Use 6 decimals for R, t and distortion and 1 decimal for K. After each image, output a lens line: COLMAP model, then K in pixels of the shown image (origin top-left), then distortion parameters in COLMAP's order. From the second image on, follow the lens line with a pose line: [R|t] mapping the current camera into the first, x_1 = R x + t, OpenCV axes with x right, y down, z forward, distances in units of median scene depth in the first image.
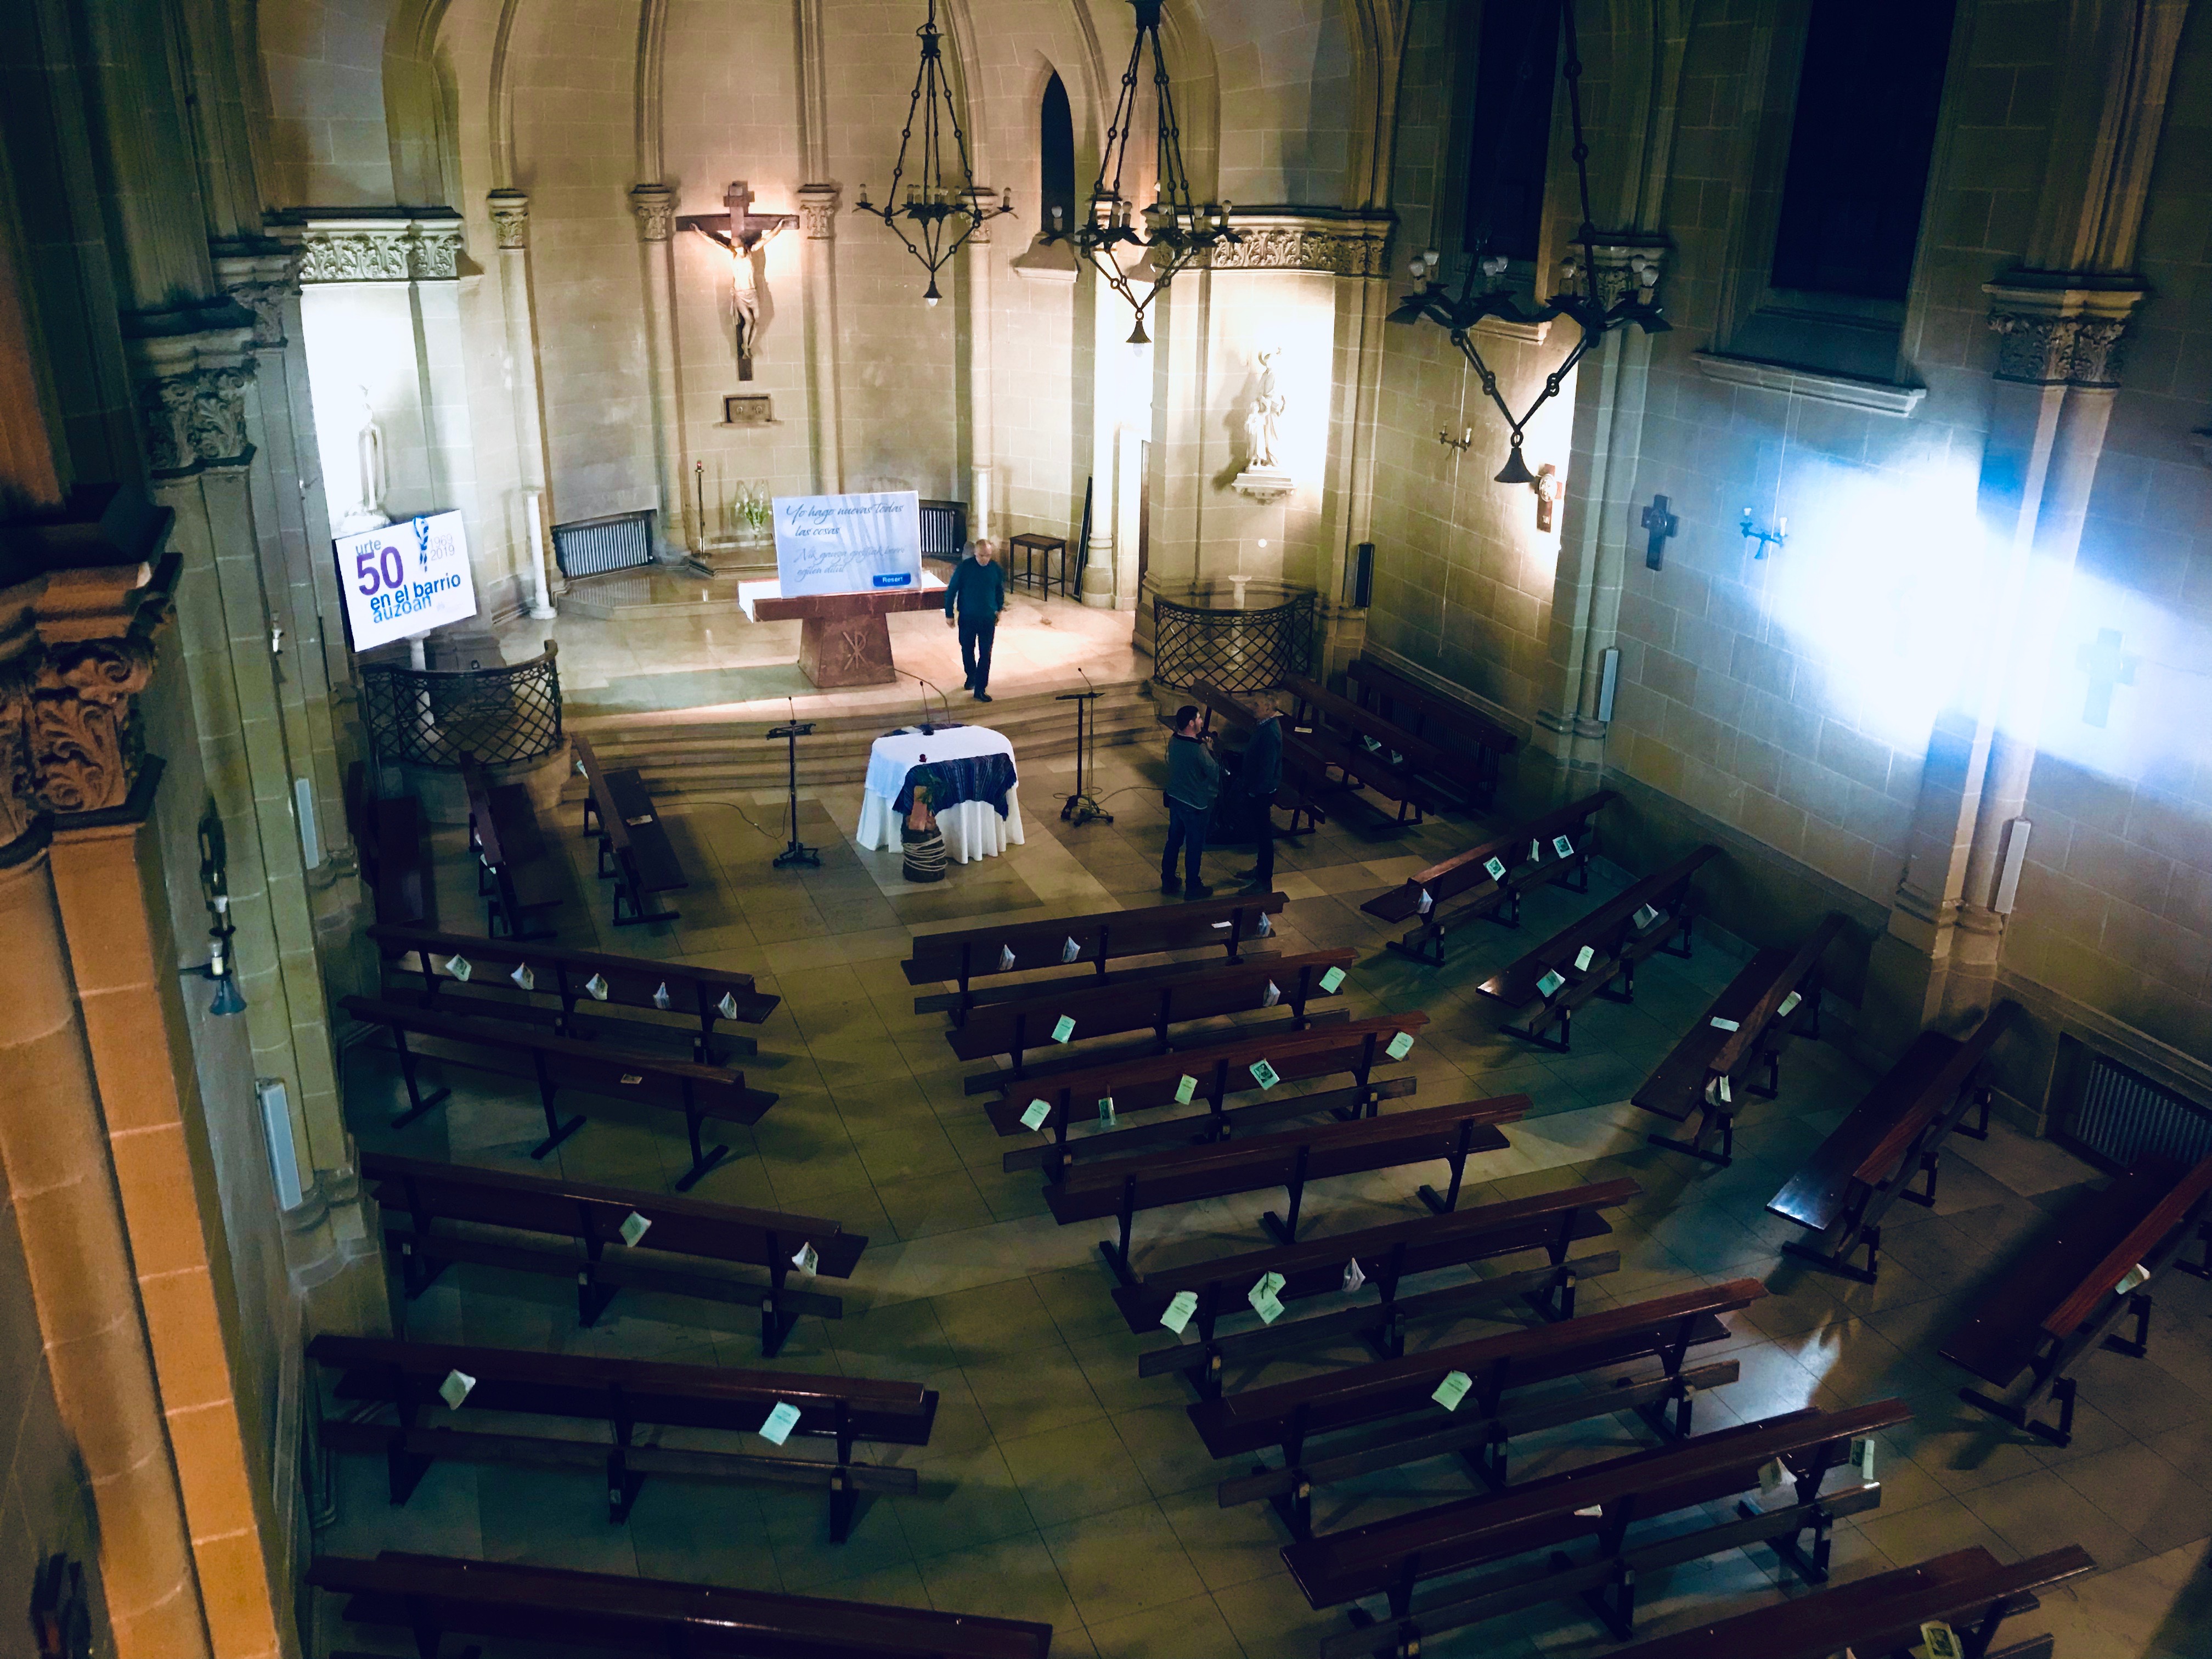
lens RADIAL K [[1827.1, 0, 1105.5], [0, 1827.1, 827.5], [0, 0, 1]] dist [-0.003299, -0.000613]
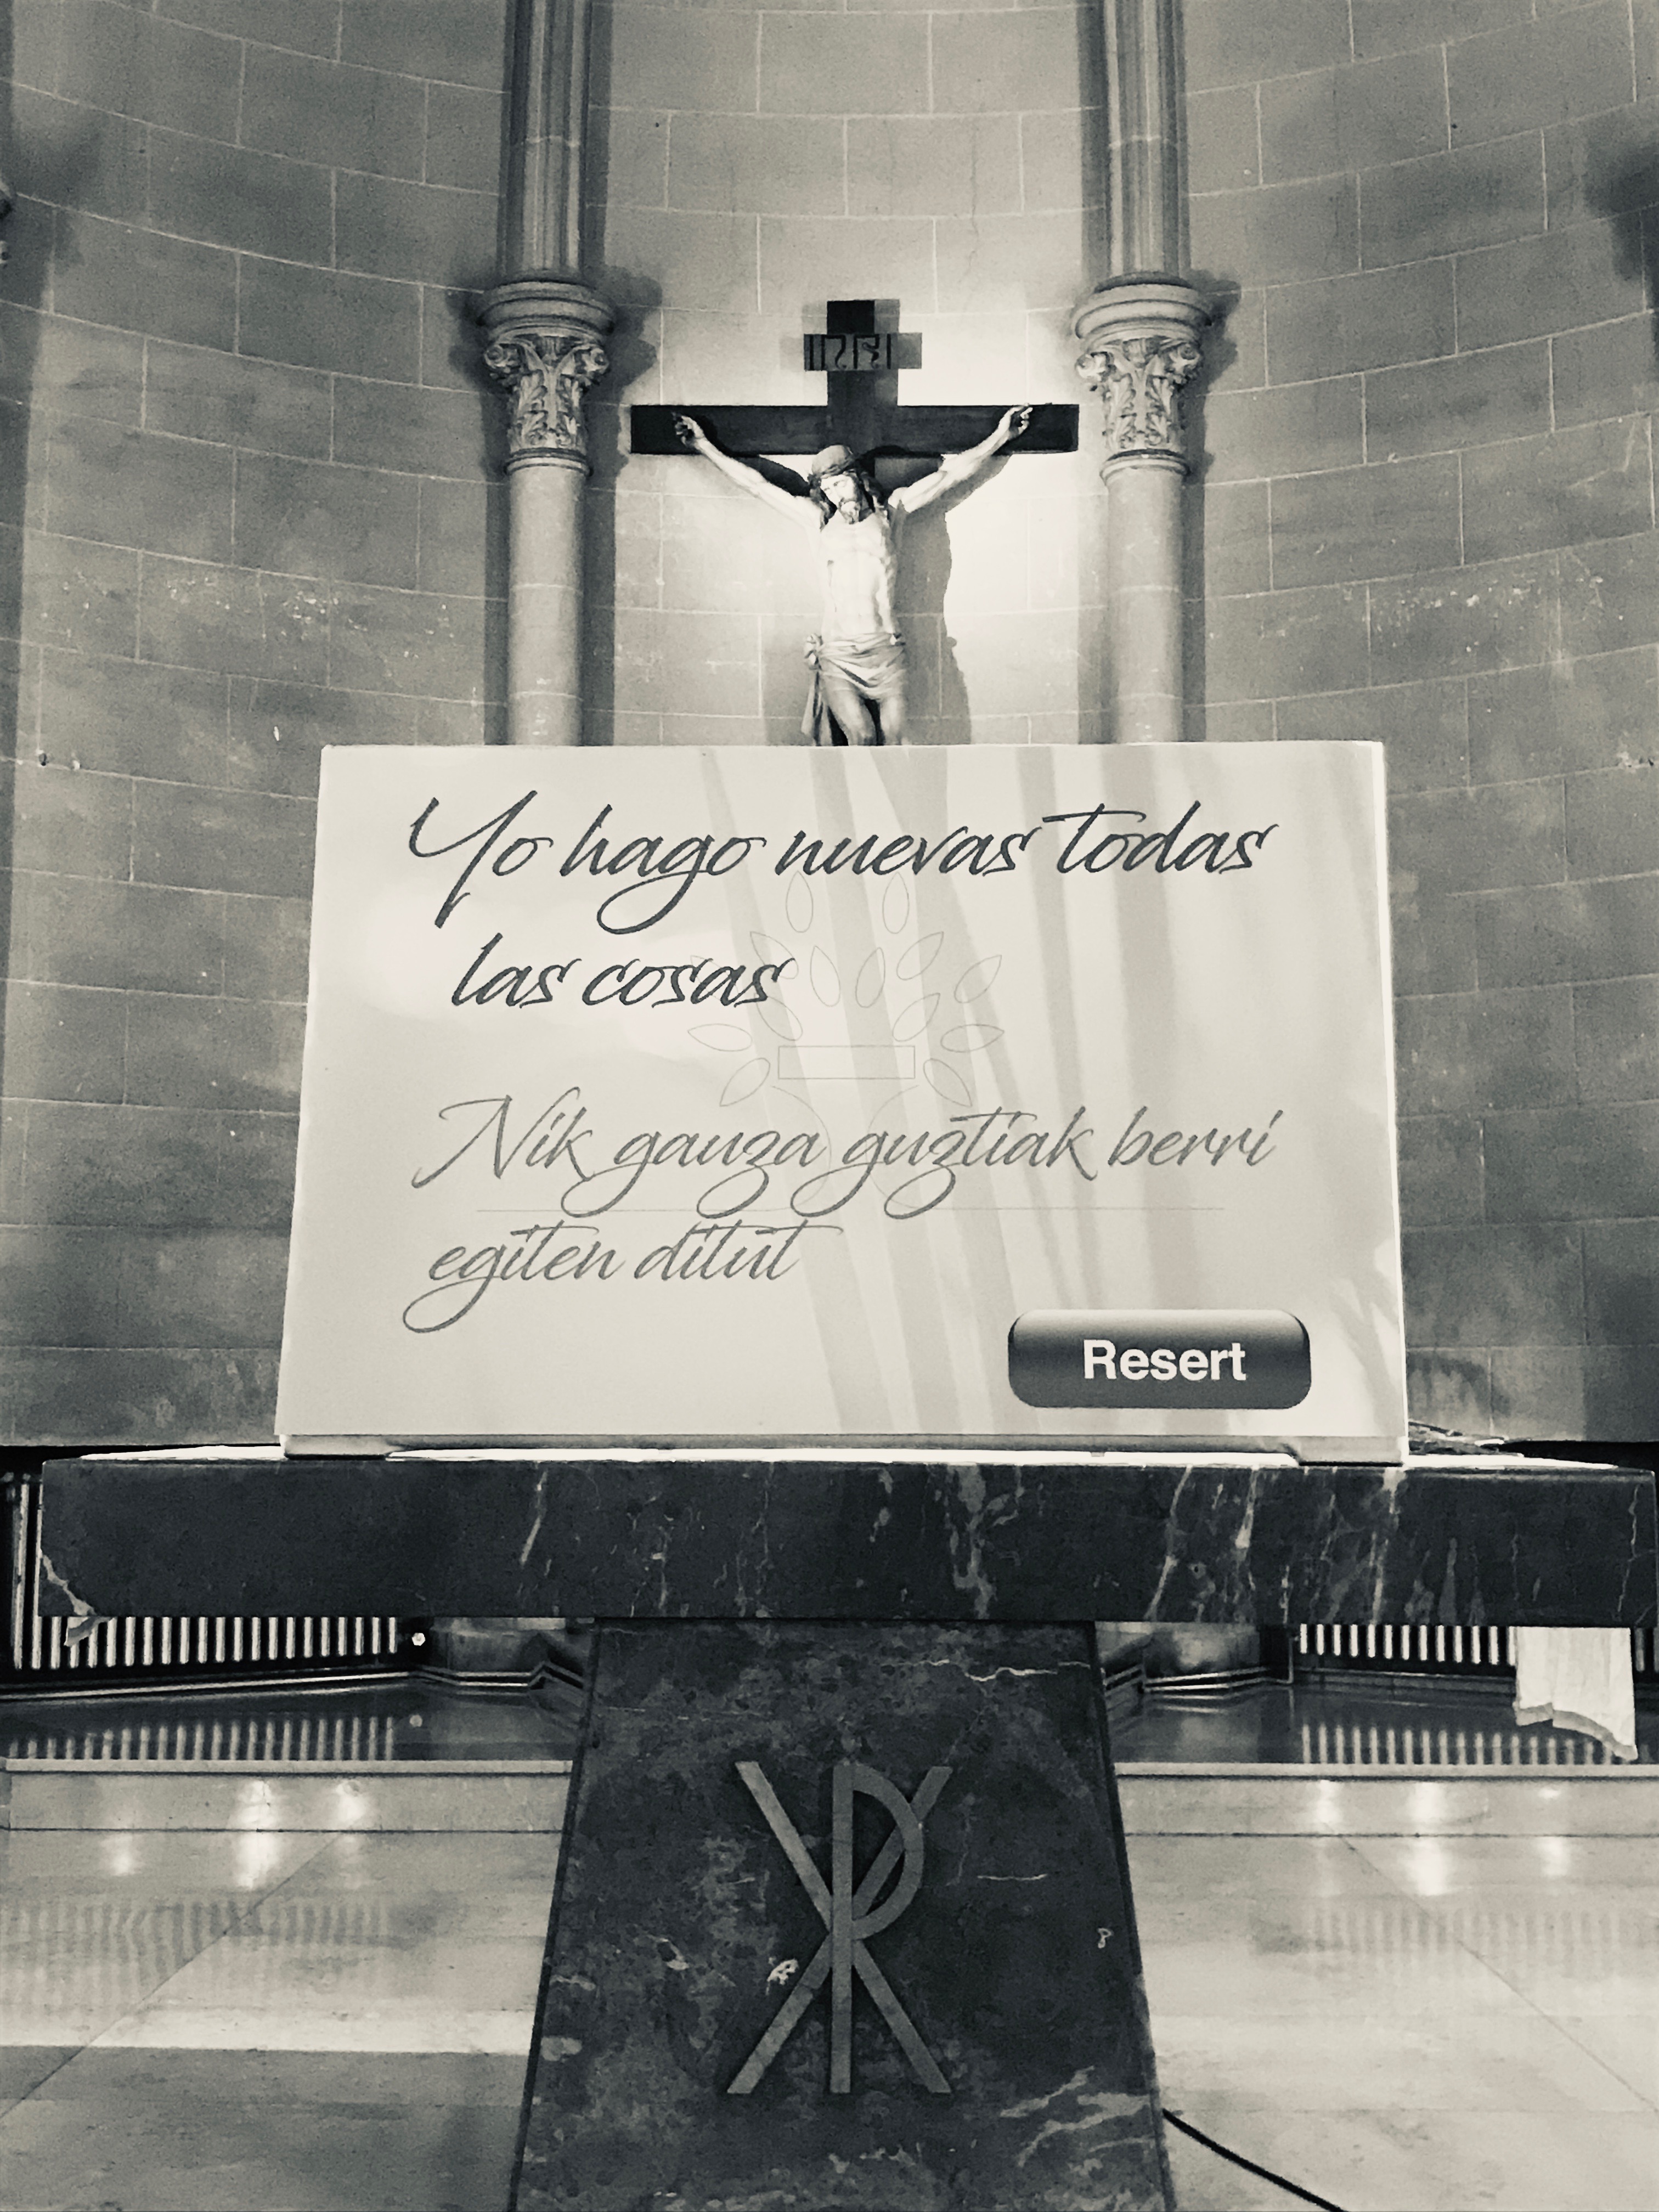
lens RADIAL K [[2676.0, 0, 835.3], [0, 2676.0, 1094.6], [0, 0, 1]] dist [-0.011341, 0.000000]
pose [[0.926274, -0.058224, -0.372325, -0.059845], [-0.129219, 0.879024, -0.458933, -0.056956], [0.354004, 0.473209, 0.806694, 0.737059]]
